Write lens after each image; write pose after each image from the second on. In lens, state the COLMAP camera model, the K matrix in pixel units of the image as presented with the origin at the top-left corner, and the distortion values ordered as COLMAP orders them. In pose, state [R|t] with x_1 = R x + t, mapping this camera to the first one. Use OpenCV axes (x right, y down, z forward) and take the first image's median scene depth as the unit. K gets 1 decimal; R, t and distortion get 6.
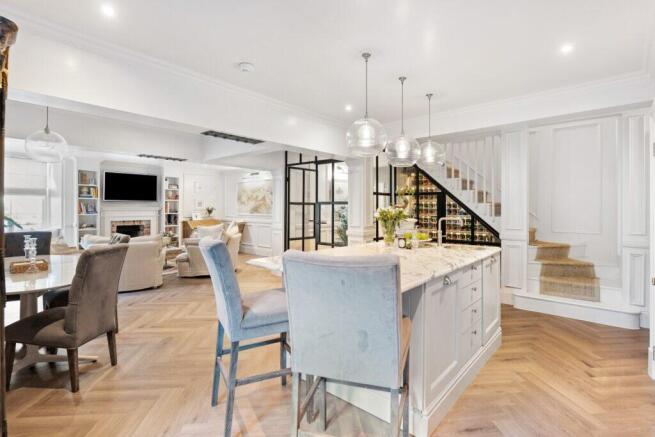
lens RADIAL K [[311.3, 0, 328.2], [0, 311.3, 212.8], [0, 0, 1]] dist [-0.015890, -0.000036]
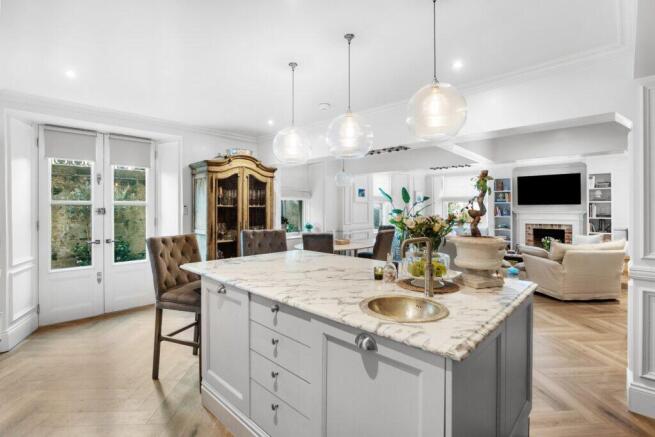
lens RADIAL K [[311.3, 0, 328.2], [0, 311.3, 212.8], [0, 0, 1]] dist [-0.015890, -0.000036]
pose [[-0.035195, 0.012109, -0.999307, 0.361567], [-0.015674, 0.999797, 0.012667, -0.012308], [0.999258, 0.016109, -0.034998, 0.351744]]
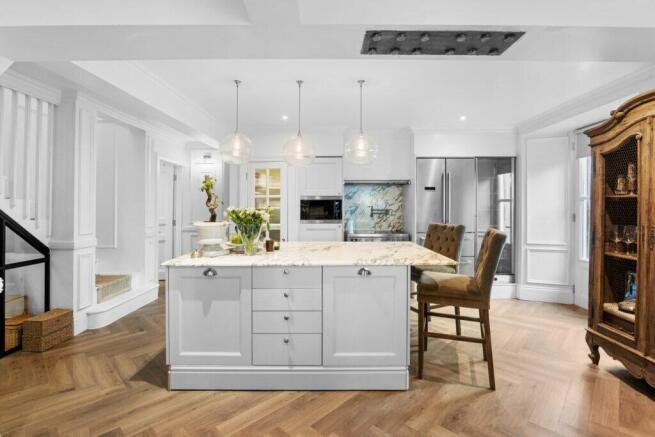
lens RADIAL K [[313.4, 0, 328.4], [0, 313.4, 208.3], [0, 0, 1]] dist [0.000202, 0.000148]
pose [[-0.655090, -0.005674, 0.755529, -0.227604], [0.009242, 0.999837, 0.015522, -0.009025], [-0.755494, 0.017151, -0.654931, 0.595193]]
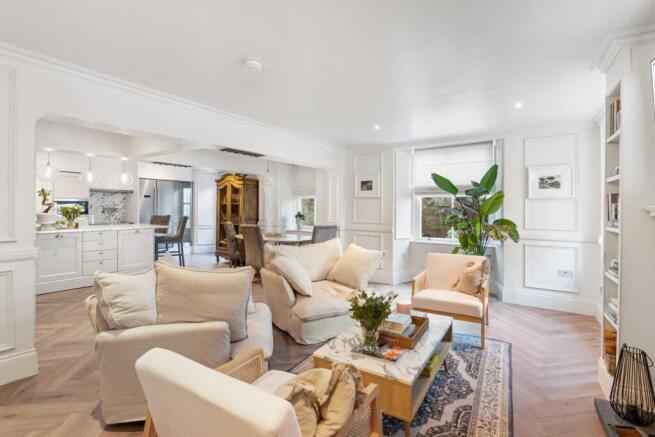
lens RADIAL K [[311.3, 0, 328.2], [0, 311.3, 212.8], [0, 0, 1]] dist [-0.015890, -0.000036]
pose [[-0.995951, -0.009183, -0.089432, -0.421316], [-0.011619, 0.999574, 0.026757, -0.015060], [0.089148, 0.027688, -0.995633, 1.162770]]
